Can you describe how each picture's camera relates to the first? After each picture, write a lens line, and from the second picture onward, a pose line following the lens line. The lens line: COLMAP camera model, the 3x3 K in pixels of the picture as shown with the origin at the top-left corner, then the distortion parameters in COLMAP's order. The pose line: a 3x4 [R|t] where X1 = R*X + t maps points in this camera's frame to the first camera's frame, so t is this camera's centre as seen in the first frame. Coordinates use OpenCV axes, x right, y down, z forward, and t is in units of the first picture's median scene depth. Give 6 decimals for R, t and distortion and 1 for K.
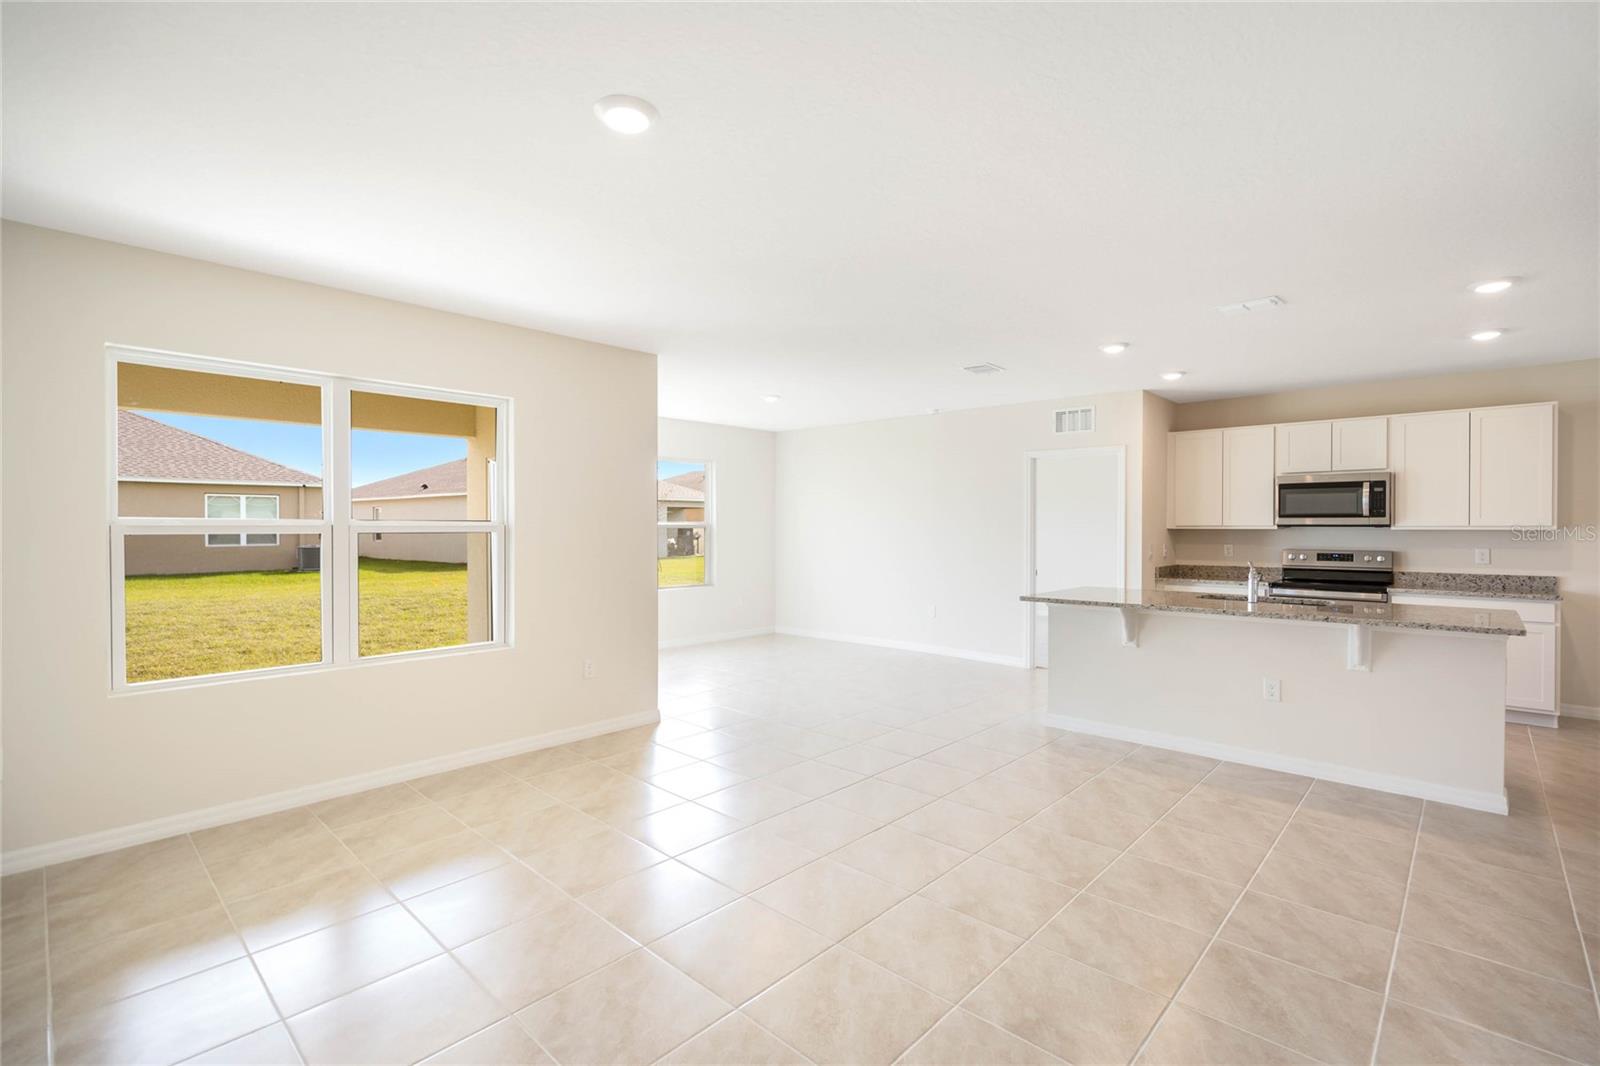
lens RADIAL K [[735.8, 0, 797.4], [0, 735.8, 533.9], [0, 0, 1]] dist [-0.000719, 0.001285]
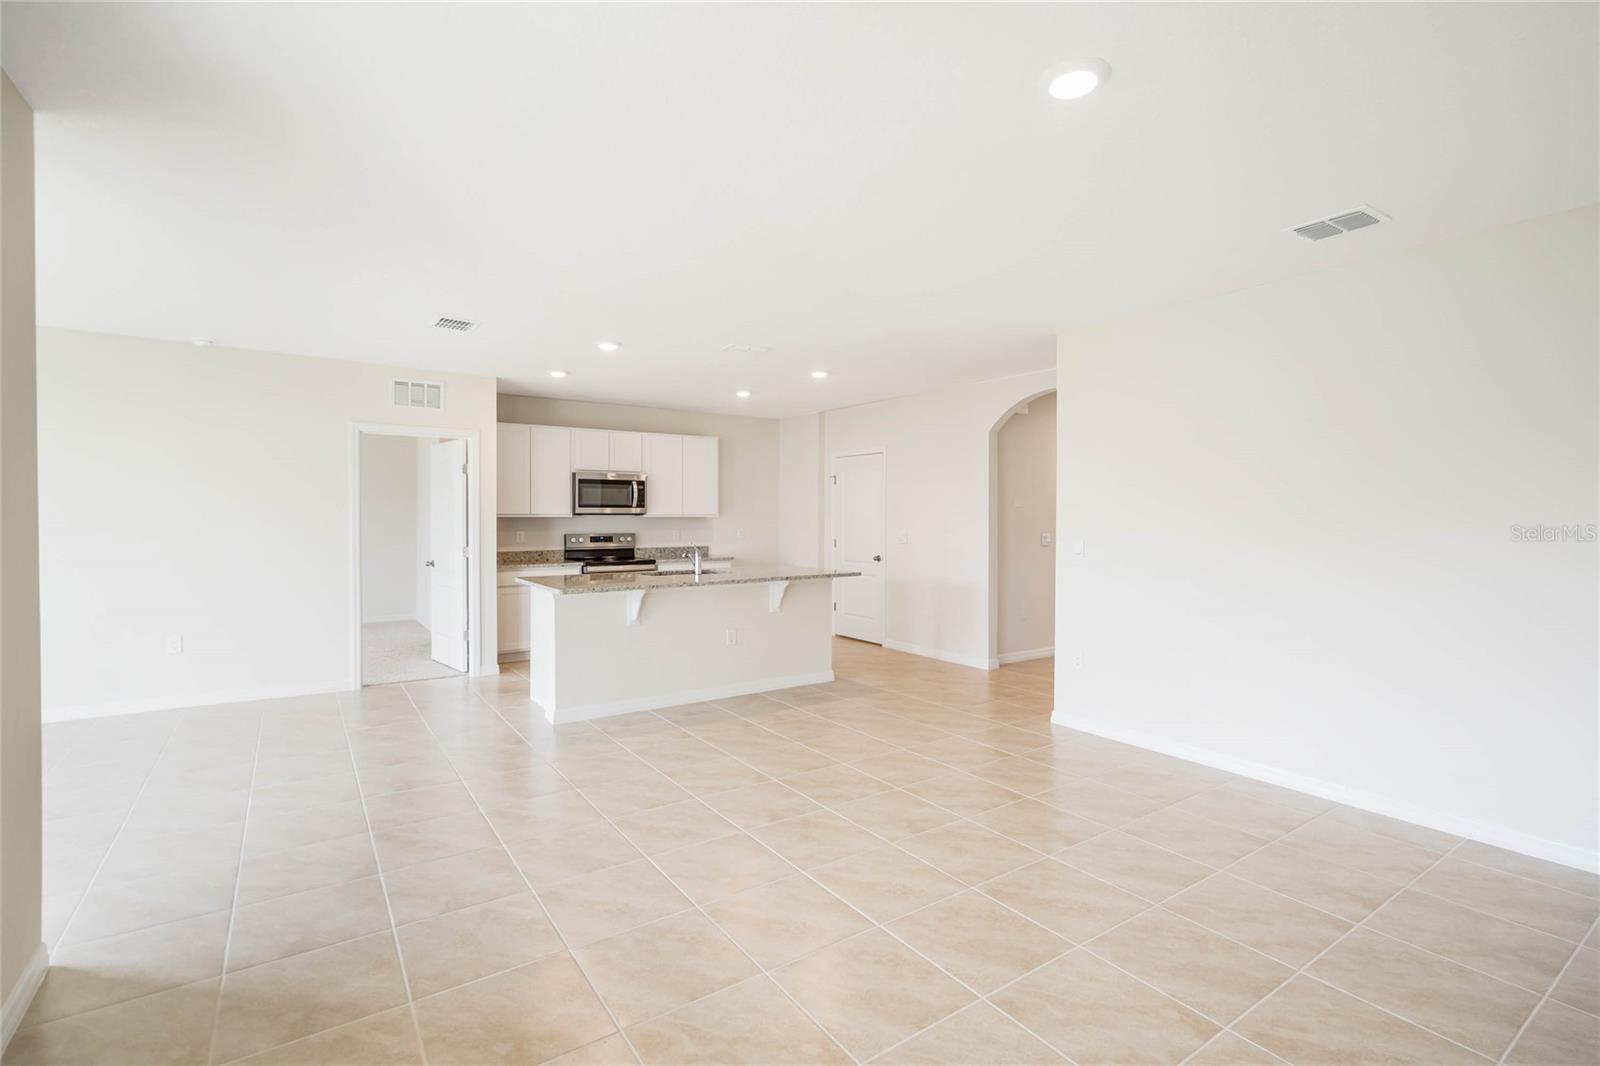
lens RADIAL K [[744.5, 0, 808.0], [0, 744.5, 519.5], [0, 0, 1]] dist [-0.008812, 0.000102]
pose [[0.203208, -0.006028, 0.979117, -0.458084], [0.007824, 0.999959, 0.004533, -0.005060], [-0.979104, 0.006739, 0.203247, 0.415765]]
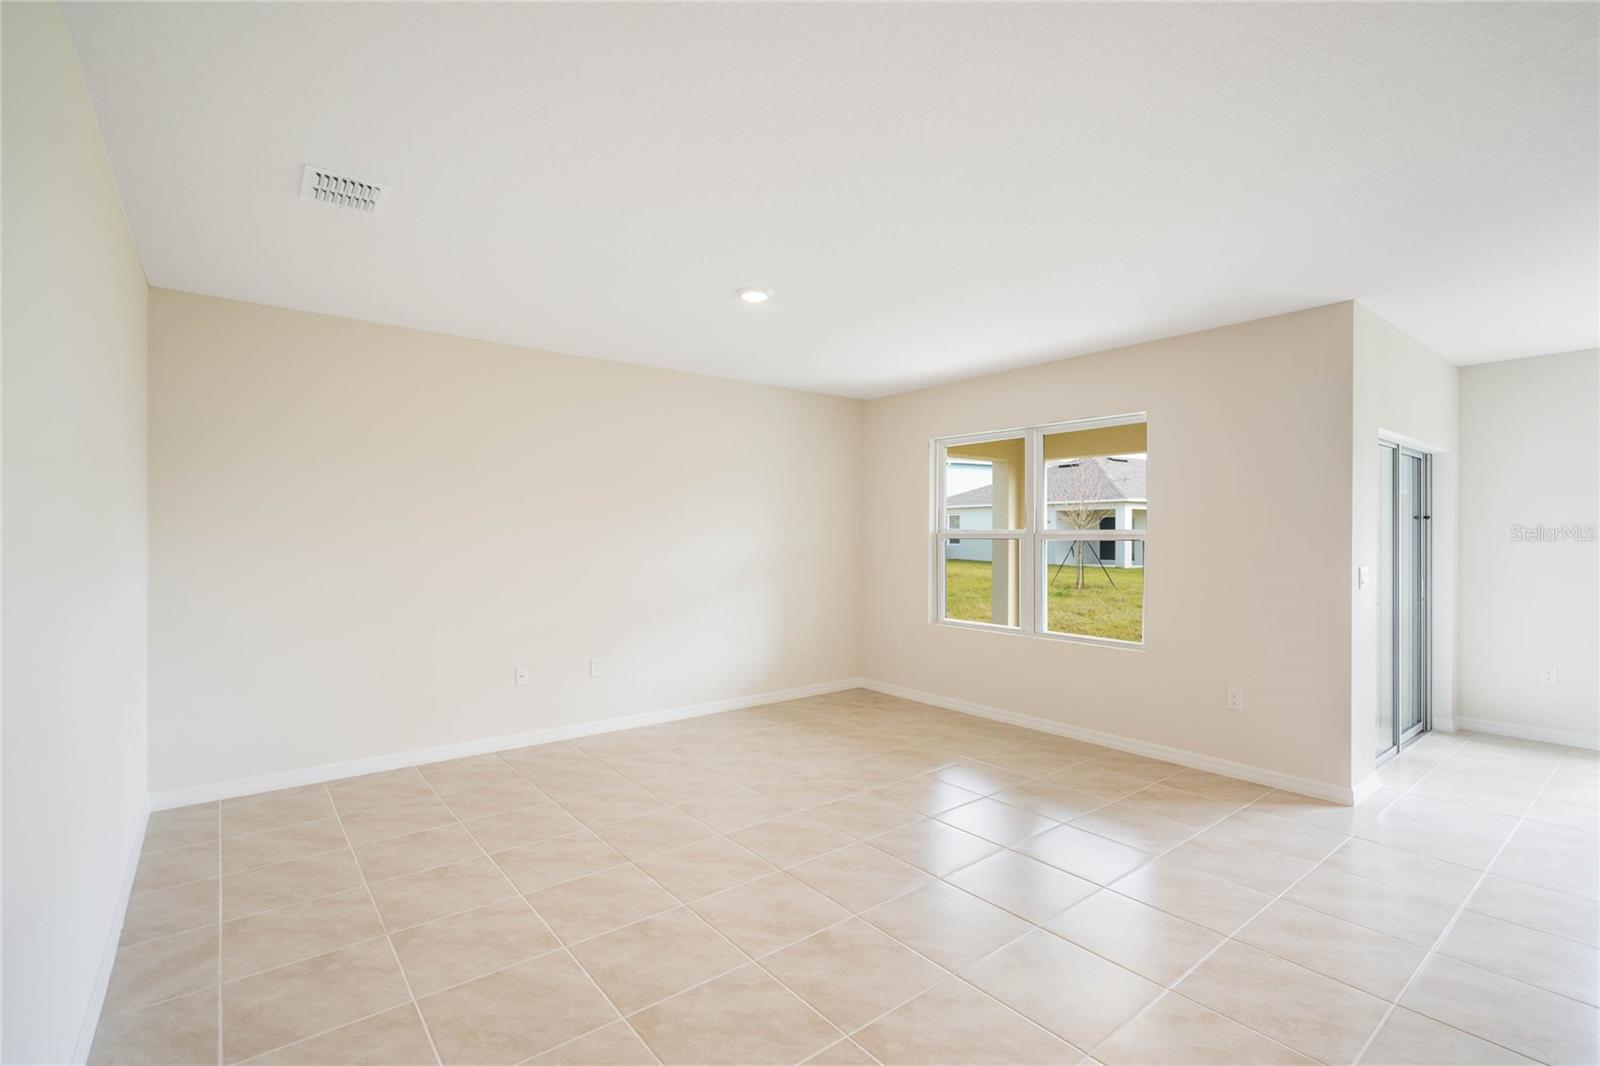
lens RADIAL K [[735.8, 0, 797.4], [0, 735.8, 533.9], [0, 0, 1]] dist [-0.000719, 0.001285]
pose [[-0.148959, 0.004061, -0.988835, 0.526293], [-0.012543, 0.999903, 0.005996, -0.008249], [0.988764, 0.013296, -0.148893, 0.496042]]
